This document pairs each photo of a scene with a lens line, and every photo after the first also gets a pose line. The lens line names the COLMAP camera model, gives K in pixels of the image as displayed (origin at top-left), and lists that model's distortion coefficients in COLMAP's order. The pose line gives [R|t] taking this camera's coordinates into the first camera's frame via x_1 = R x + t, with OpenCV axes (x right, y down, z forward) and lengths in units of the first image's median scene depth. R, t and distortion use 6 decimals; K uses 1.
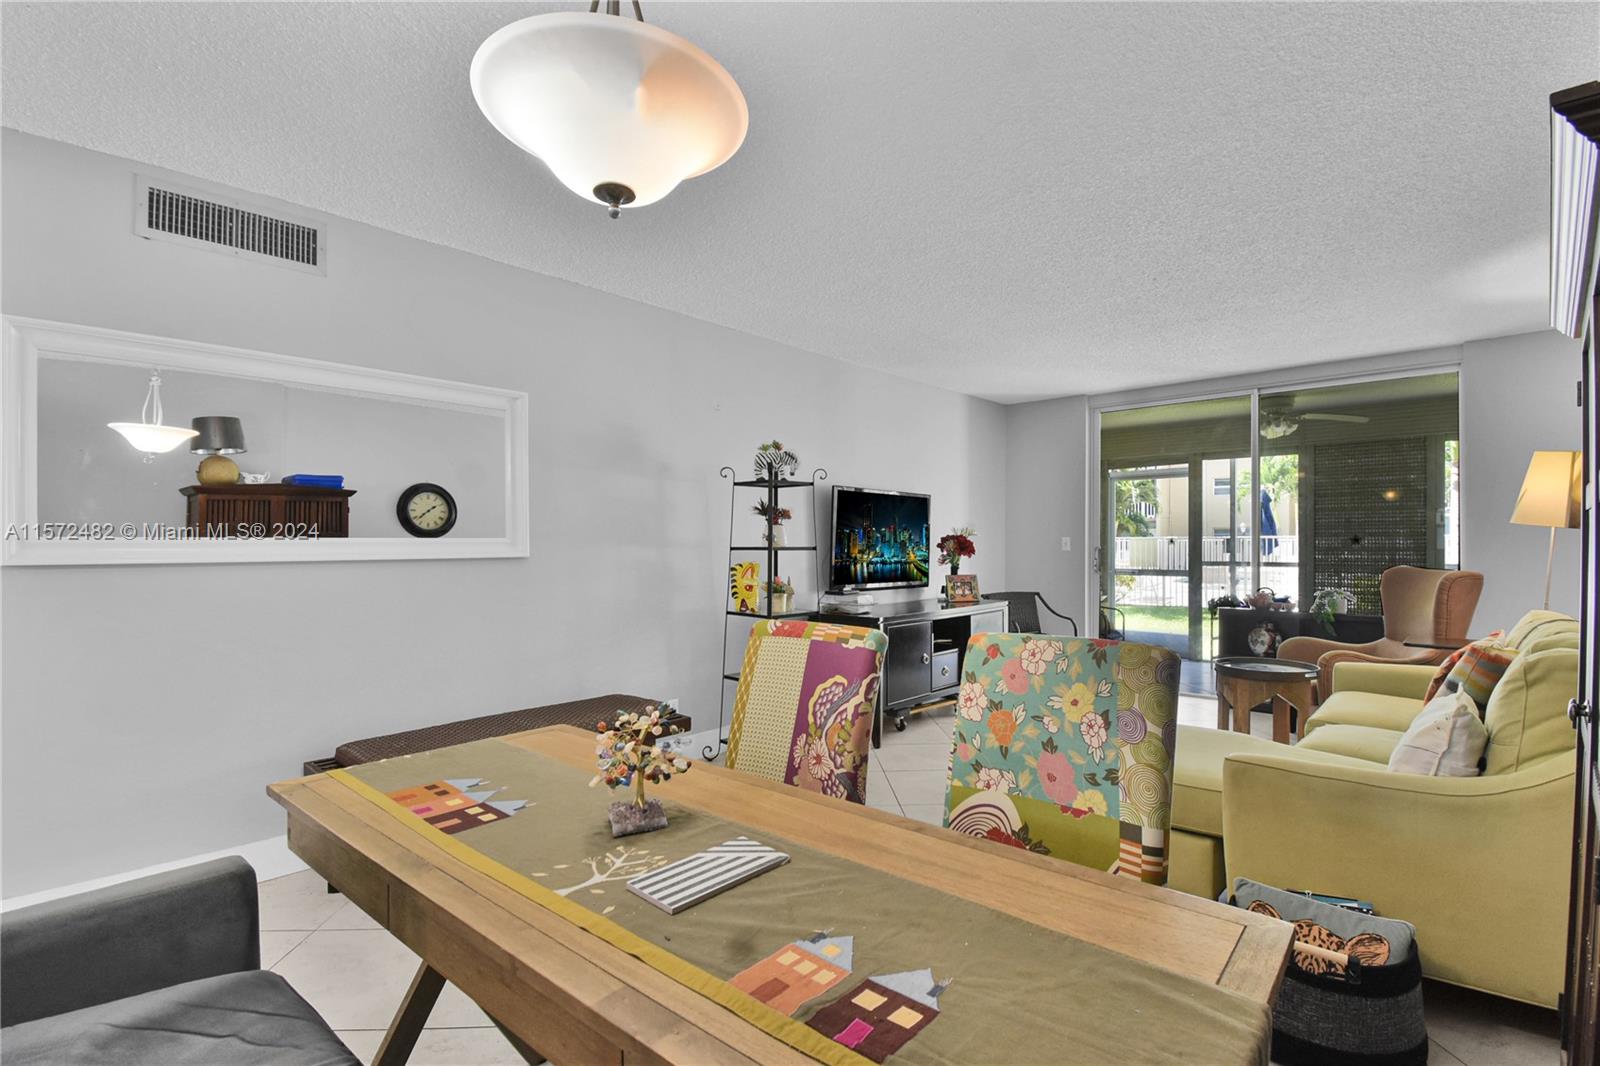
lens RADIAL K [[746.9, 0, 812.7], [0, 746.9, 548.9], [0, 0, 1]] dist [0.003025, -0.017390]
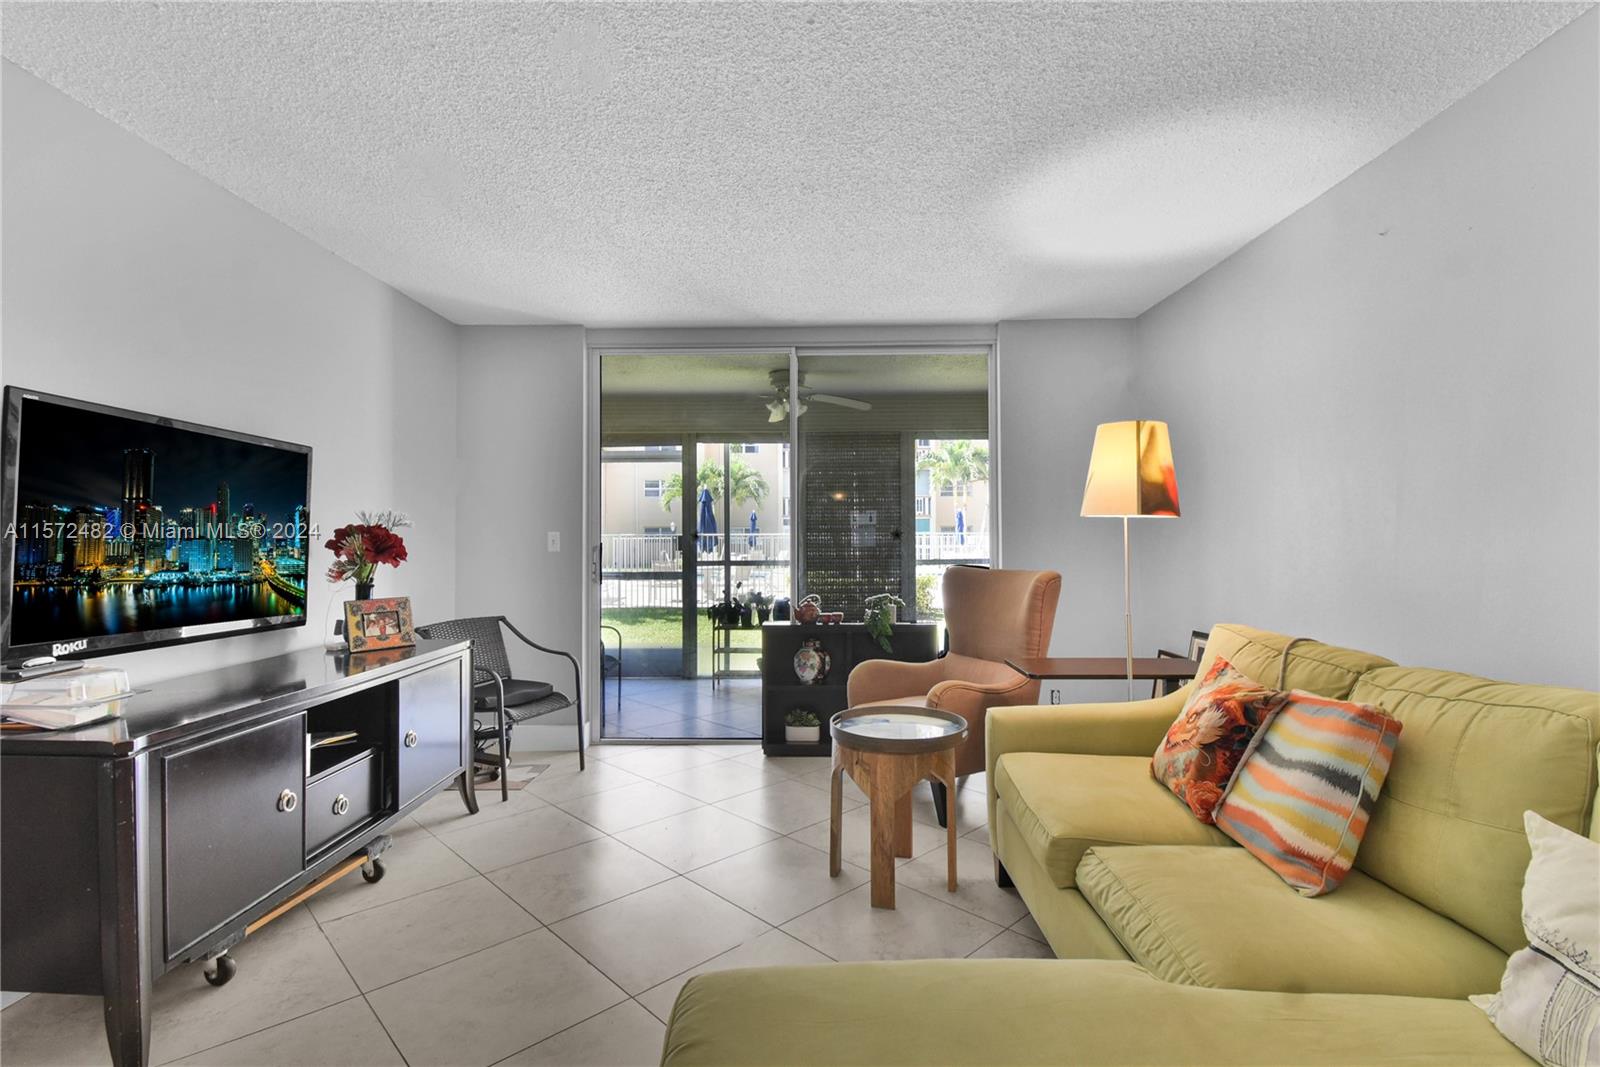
lens RADIAL K [[752.0, 0, 803.3], [0, 752.0, 523.6], [0, 0, 1]] dist [0.019014, -0.026819]
pose [[0.752112, 0.013999, 0.658887, 0.070795], [0.007553, 0.999526, -0.029859, -0.001120], [-0.658992, 0.027434, 0.751649, 0.390242]]
